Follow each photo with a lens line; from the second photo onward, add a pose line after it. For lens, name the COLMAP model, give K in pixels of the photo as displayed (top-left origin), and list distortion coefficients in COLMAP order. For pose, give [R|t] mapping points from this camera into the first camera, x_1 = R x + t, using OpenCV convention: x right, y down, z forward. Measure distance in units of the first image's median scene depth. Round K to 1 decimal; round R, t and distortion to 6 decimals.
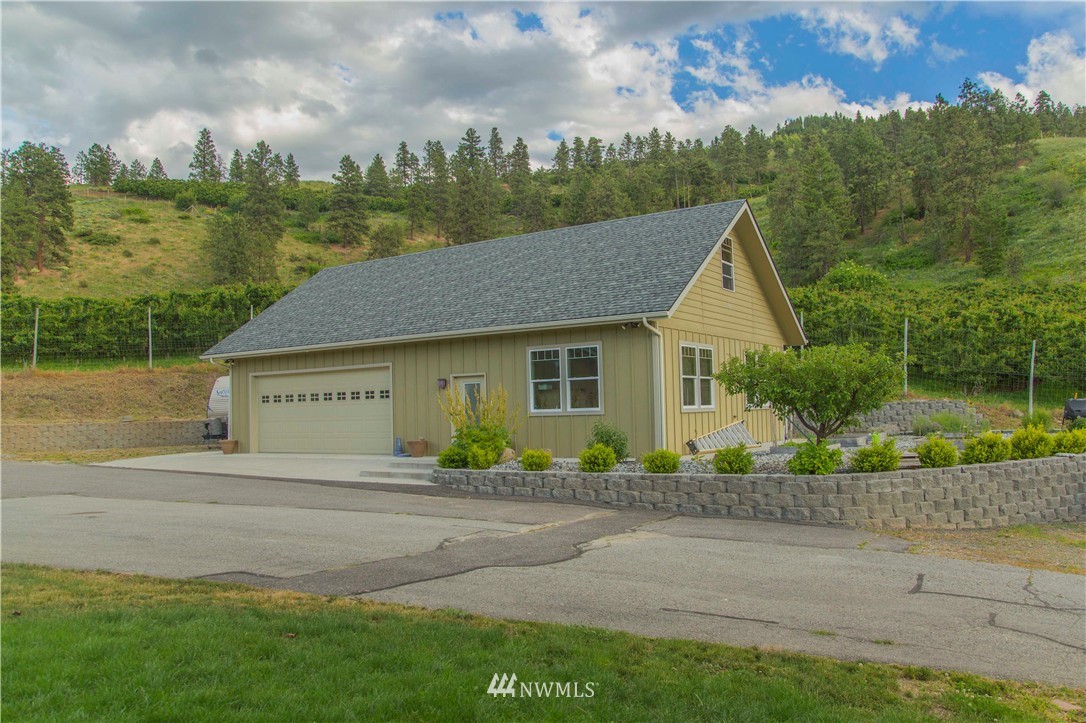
lens RADIAL K [[767.9, 0, 543.0], [0, 767.9, 361.5], [0, 0, 1]] dist [-0.003006, -0.000996]
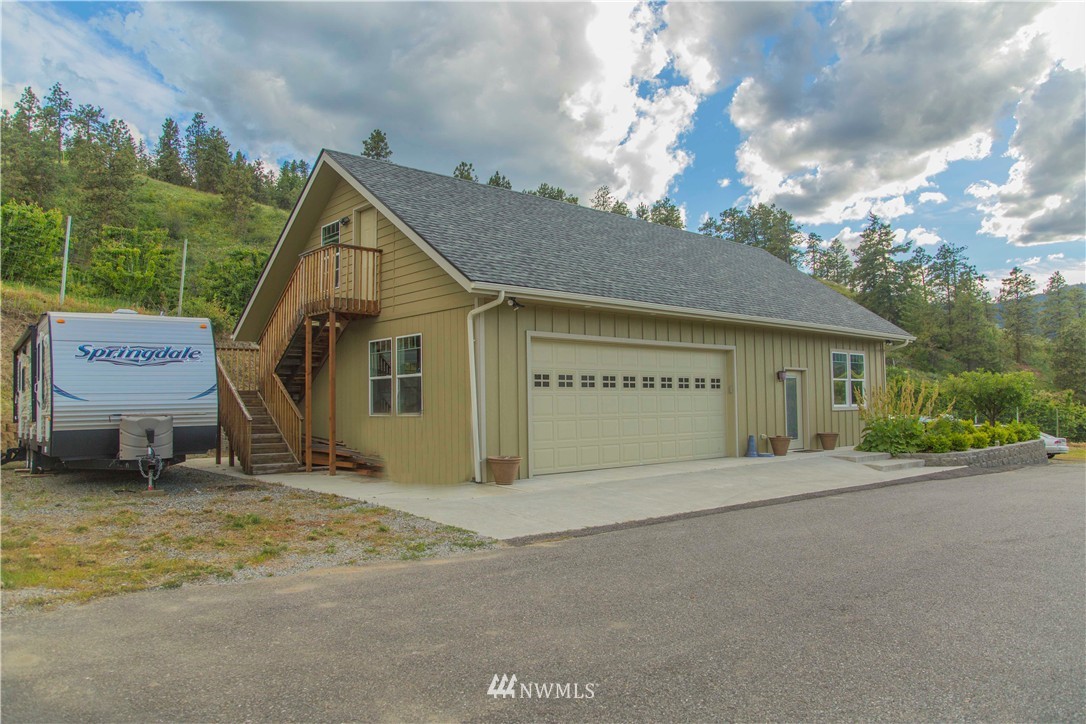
lens RADIAL K [[767.9, 0, 543.0], [0, 767.9, 362.0], [0, 0, 1]] dist [-0.003006, -0.000996]
pose [[0.206651, 0.080733, 0.975078, -1.020003], [-0.047833, 0.996232, -0.072347, 0.086361], [-0.977245, -0.031690, 0.209734, 1.005976]]
